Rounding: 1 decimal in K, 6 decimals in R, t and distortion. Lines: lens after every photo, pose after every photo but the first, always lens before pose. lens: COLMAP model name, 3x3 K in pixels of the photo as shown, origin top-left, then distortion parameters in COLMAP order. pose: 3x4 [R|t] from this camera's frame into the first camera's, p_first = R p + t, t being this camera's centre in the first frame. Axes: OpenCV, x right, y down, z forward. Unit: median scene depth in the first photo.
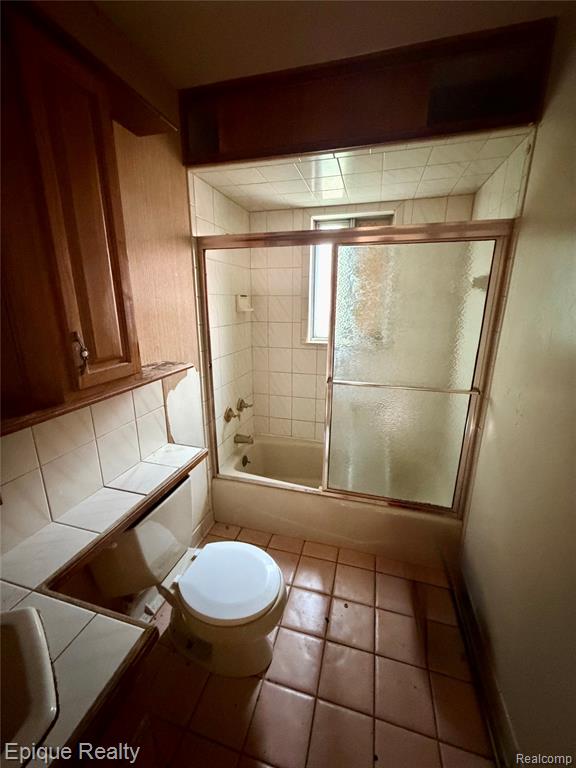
lens RADIAL K [[307.0, 0, 286.7], [0, 307.0, 384.2], [0, 0, 1]] dist [0.001410, 0.000416]
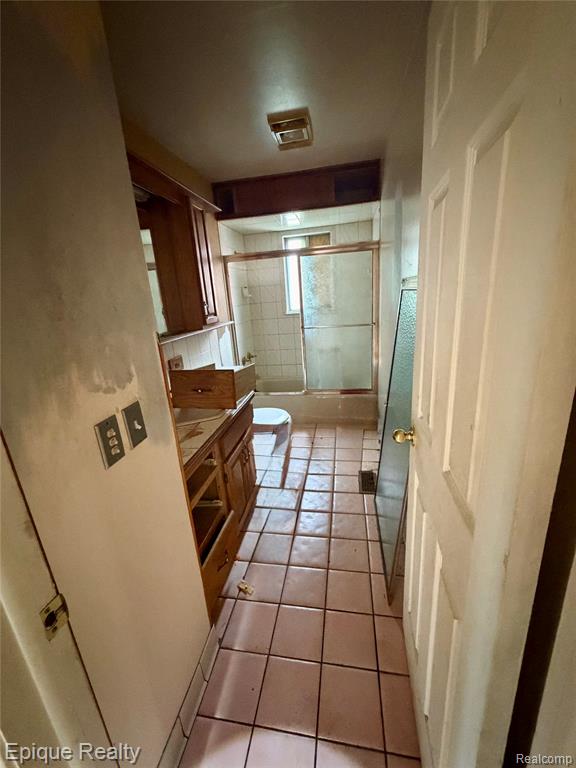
lens RADIAL K [[307.0, 0, 288.9], [0, 307.0, 380.9], [0, 0, 1]] dist [0.001410, 0.000416]
pose [[0.991756, -0.099145, 0.081179, -0.115977], [0.098155, 0.995041, 0.016106, 0.250939], [-0.082373, -0.008005, 0.996569, -0.797209]]
